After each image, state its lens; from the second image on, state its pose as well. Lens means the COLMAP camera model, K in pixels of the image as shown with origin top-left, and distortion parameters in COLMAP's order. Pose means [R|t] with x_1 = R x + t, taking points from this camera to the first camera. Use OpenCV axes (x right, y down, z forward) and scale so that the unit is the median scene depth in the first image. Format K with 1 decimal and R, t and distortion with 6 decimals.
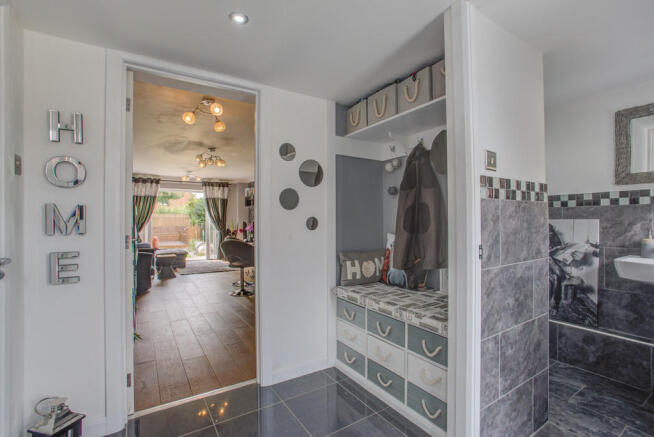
lens RADIAL K [[305.2, 0, 330.4], [0, 305.2, 217.4], [0, 0, 1]] dist [0.004382, 0.006799]
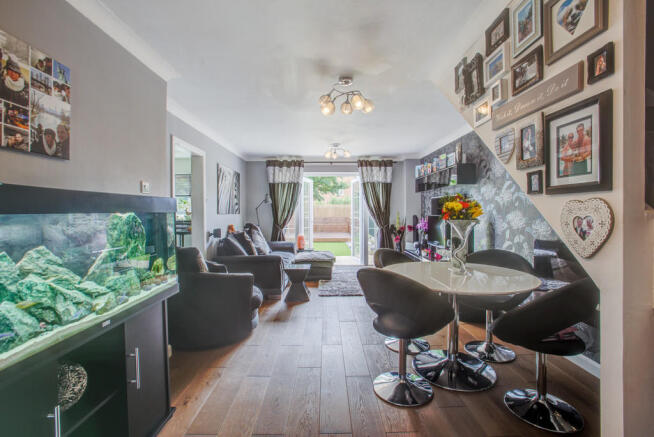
lens RADIAL K [[305.2, 0, 324.4], [0, 305.2, 214.9], [0, 0, 1]] dist [0.004382, 0.006799]
pose [[0.841673, 0.002607, -0.539981, -0.085845], [0.013567, 0.999571, 0.025973, -0.006497], [0.539817, -0.029186, 0.841276, 0.324358]]
